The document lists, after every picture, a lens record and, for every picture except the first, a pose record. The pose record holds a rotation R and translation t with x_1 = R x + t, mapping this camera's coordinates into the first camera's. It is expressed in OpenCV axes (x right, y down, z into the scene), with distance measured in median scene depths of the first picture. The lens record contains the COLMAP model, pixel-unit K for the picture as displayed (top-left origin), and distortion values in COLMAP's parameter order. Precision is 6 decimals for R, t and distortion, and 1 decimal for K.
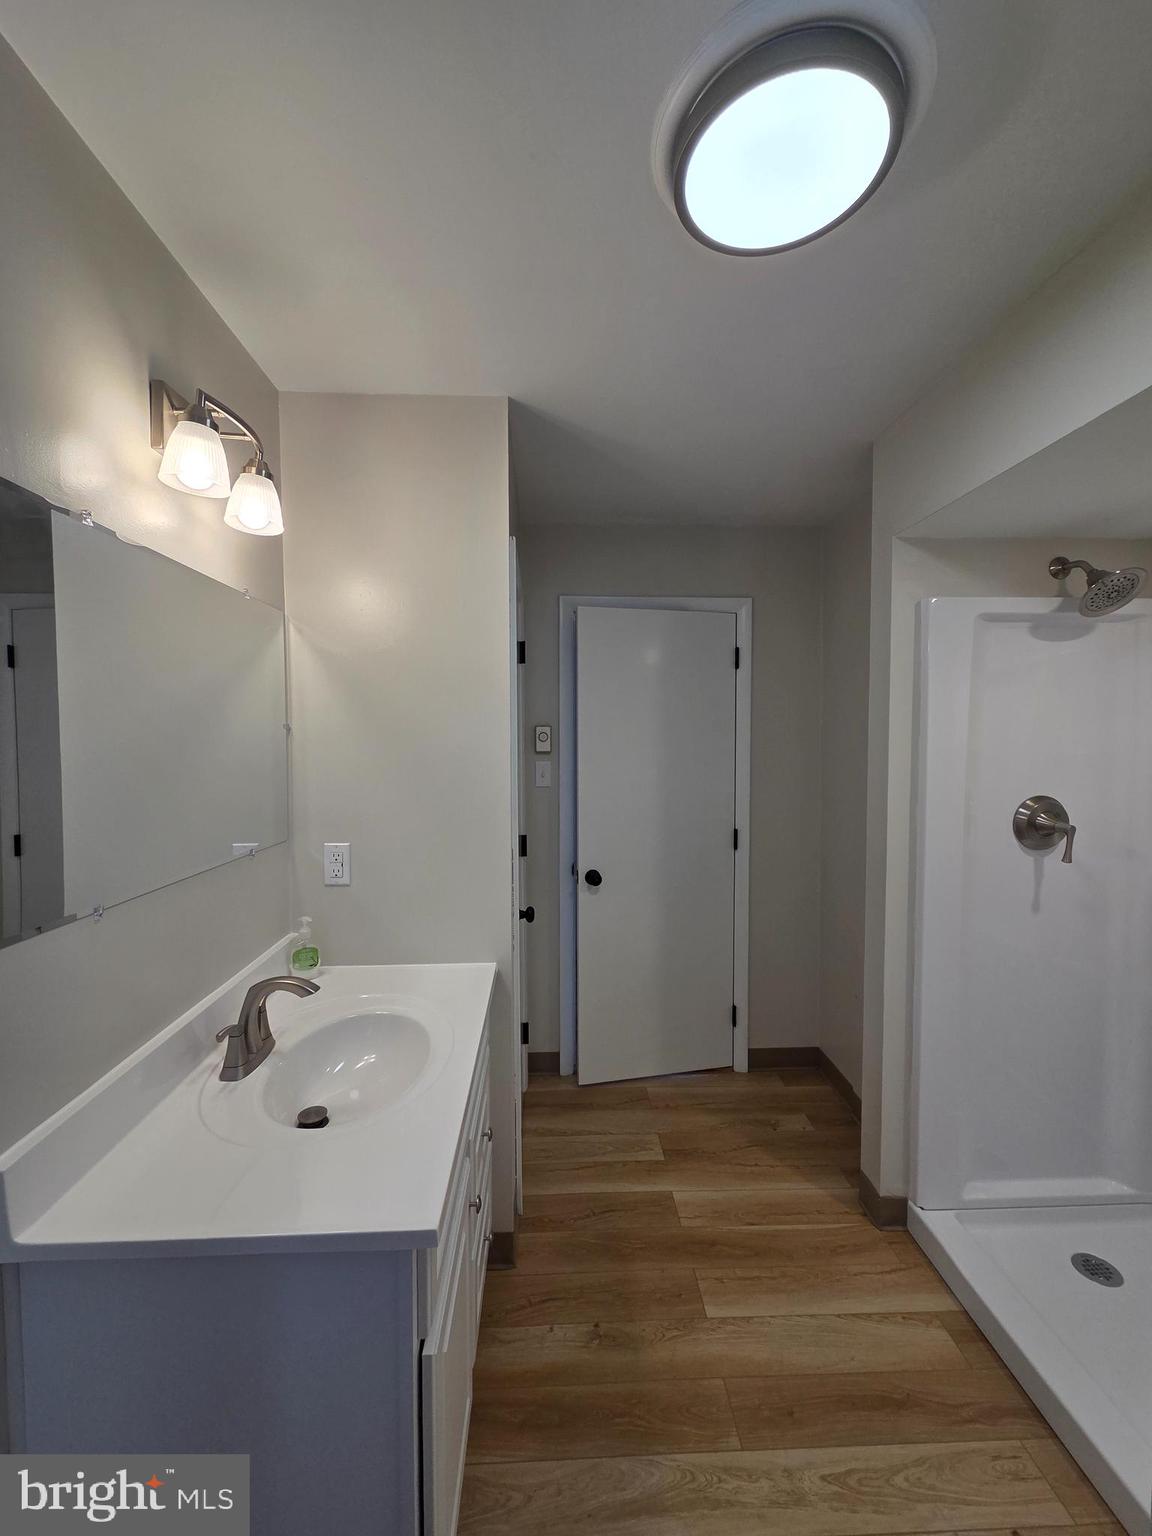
lens RADIAL K [[626.4, 0, 576.5], [0, 626.4, 760.4], [0, 0, 1]] dist [0.000623, -0.000649]
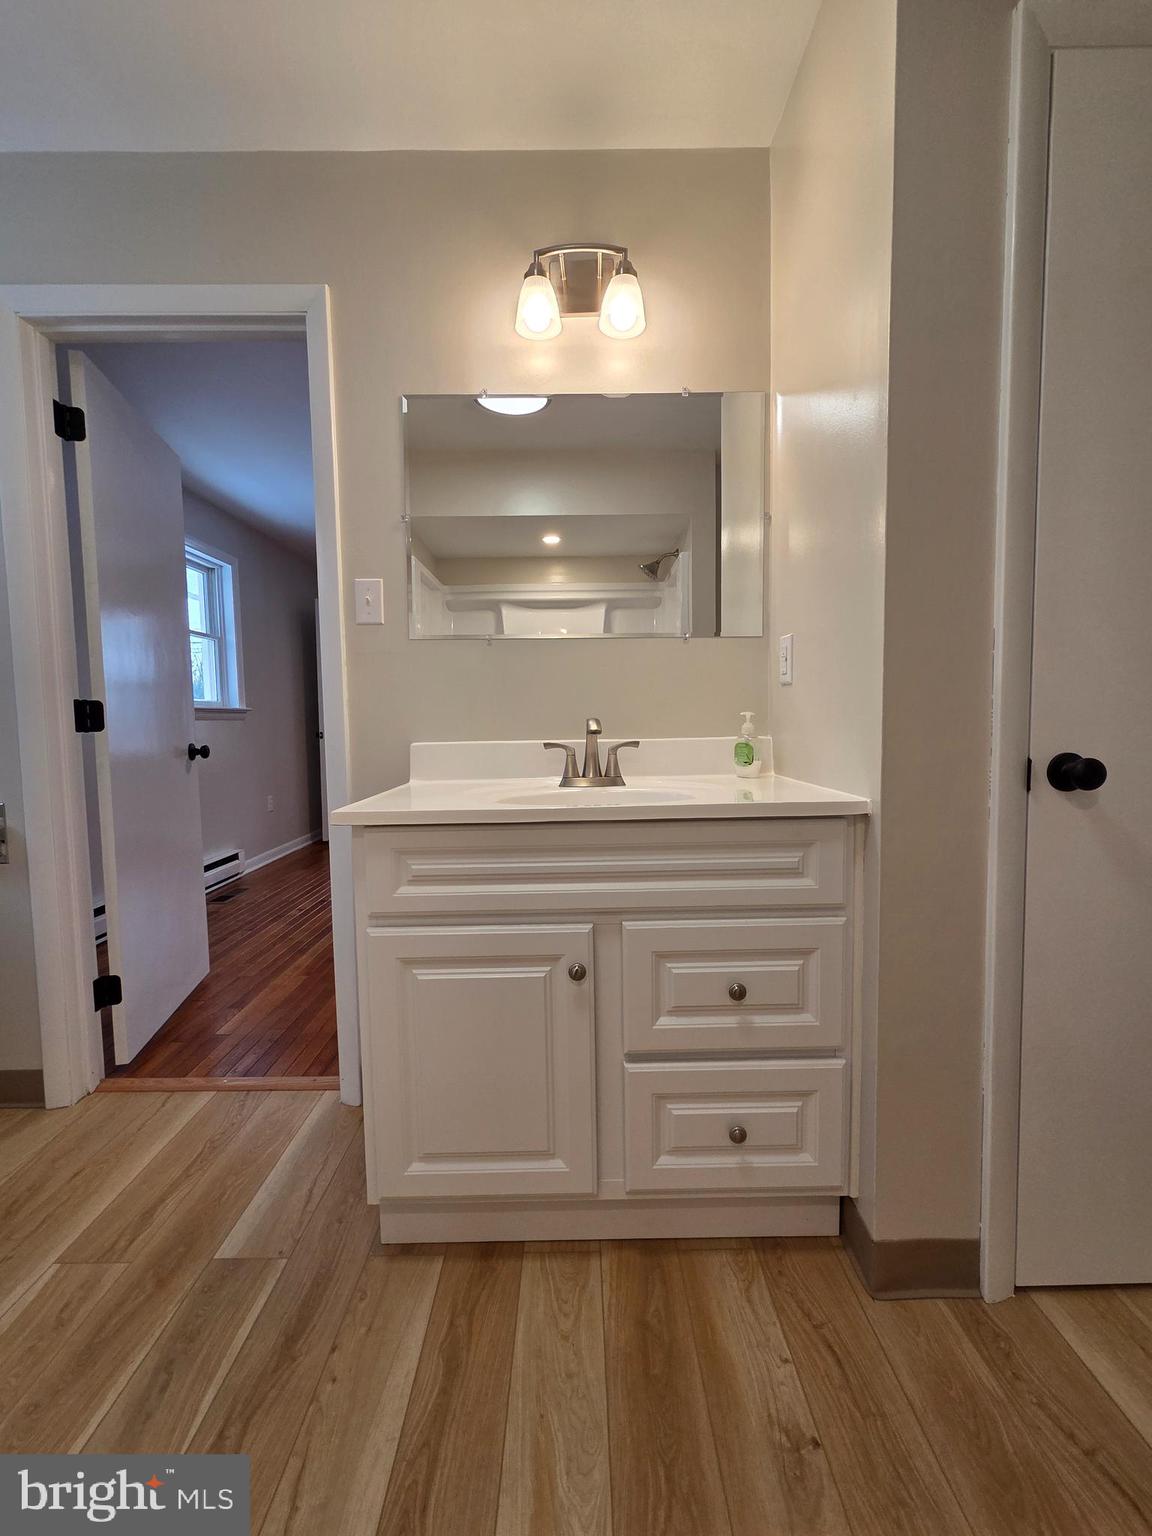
lens RADIAL K [[626.4, 0, 575.1], [0, 626.4, 759.8], [0, 0, 1]] dist [0.000623, -0.000649]
pose [[-0.035118, 0.069106, -0.996991, 0.632402], [-0.031376, 0.997038, 0.070214, 0.311361], [0.998891, 0.033747, -0.032845, 0.907510]]
